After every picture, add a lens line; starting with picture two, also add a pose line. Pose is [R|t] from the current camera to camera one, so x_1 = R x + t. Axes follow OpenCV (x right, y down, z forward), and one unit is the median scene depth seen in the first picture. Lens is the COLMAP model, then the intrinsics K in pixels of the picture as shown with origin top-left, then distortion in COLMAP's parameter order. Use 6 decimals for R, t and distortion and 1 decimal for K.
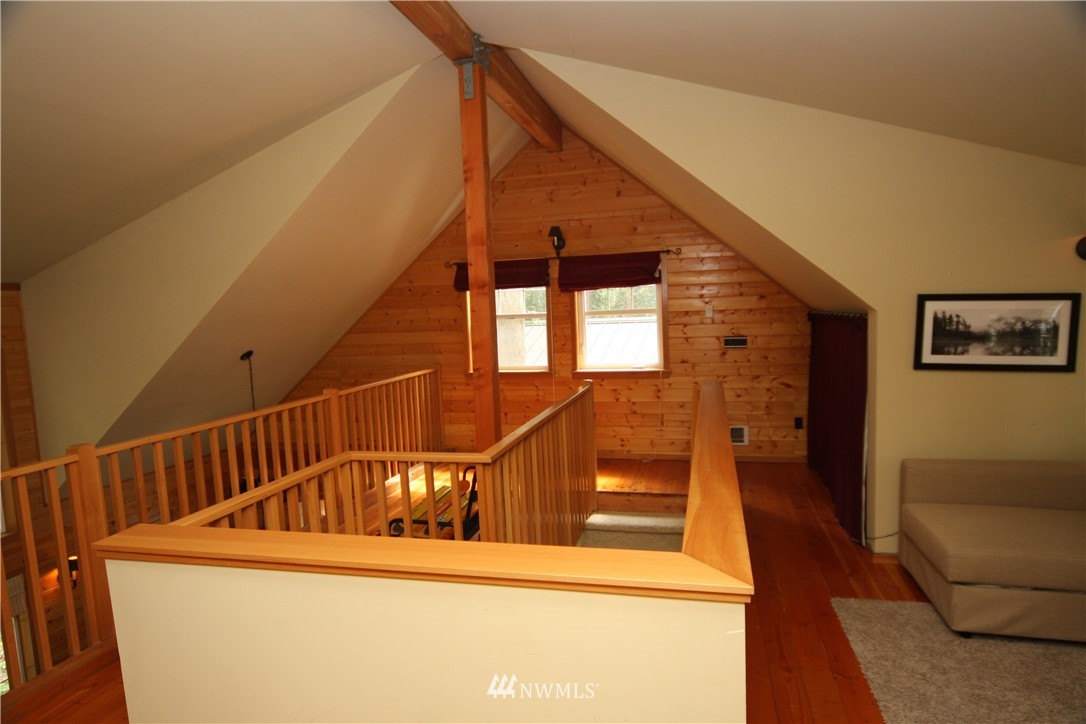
lens RADIAL K [[614.7, 0, 546.1], [0, 614.7, 366.2], [0, 0, 1]] dist [-0.005403, 0.002460]
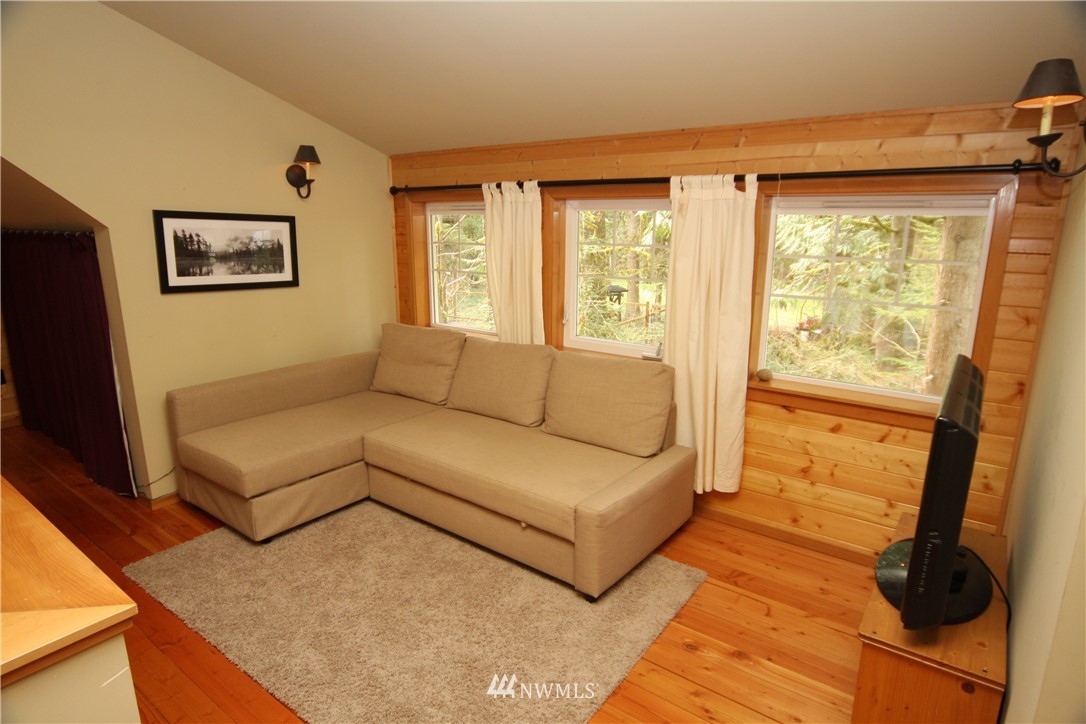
lens RADIAL K [[614.7, 0, 542.5], [0, 614.7, 366.7], [0, 0, 1]] dist [-0.005403, 0.002460]
pose [[0.384950, -0.176539, 0.905896, -0.033794], [0.067743, 0.984293, 0.163031, 0.001574], [-0.920448, -0.001391, 0.390863, 0.123803]]
